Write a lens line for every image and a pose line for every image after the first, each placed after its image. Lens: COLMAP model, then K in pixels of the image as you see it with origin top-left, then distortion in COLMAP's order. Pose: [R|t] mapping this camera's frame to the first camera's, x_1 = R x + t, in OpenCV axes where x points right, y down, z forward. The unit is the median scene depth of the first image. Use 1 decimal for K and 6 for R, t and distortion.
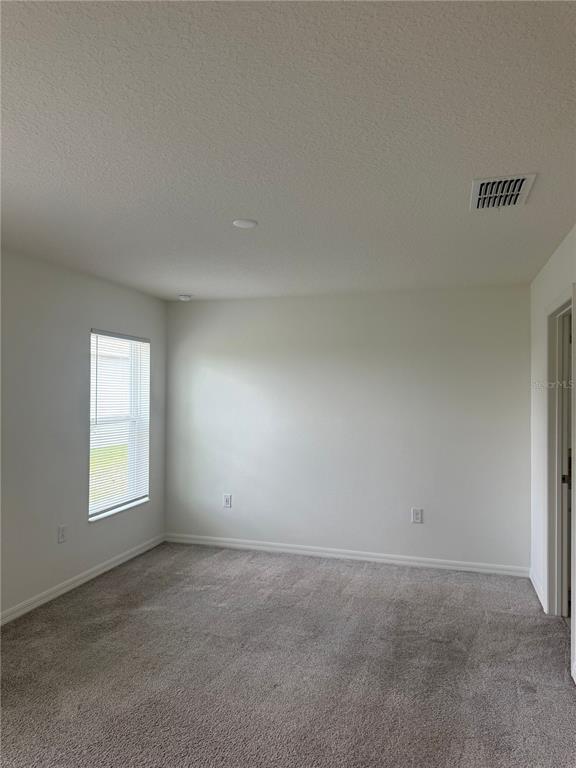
lens RADIAL K [[539.2, 0, 291.9], [0, 539.2, 385.5], [0, 0, 1]] dist [0.101931, -0.137416]
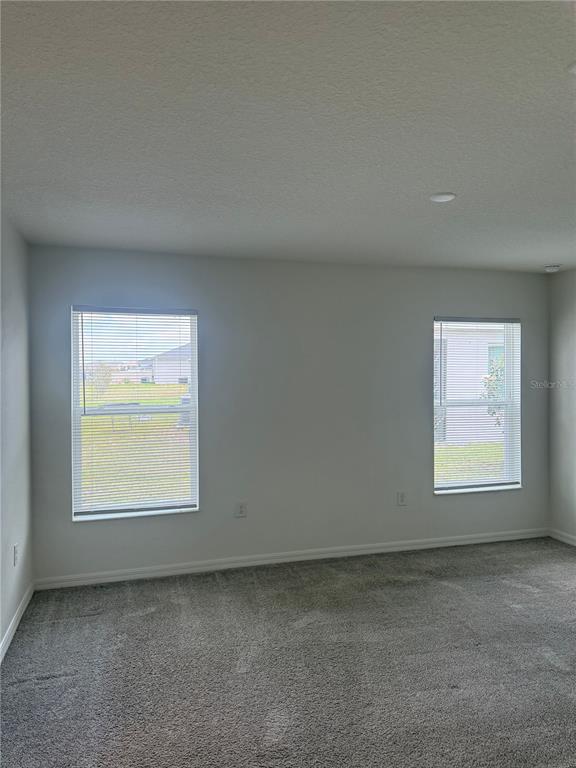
lens RADIAL K [[539.2, 0, 291.9], [0, 539.2, 385.5], [0, 0, 1]] dist [0.101931, -0.137416]
pose [[0.561822, 0.006625, -0.827232, 0.366183], [0.019379, 0.999588, 0.021166, 0.003268], [0.827031, -0.027922, 0.561462, 0.157847]]
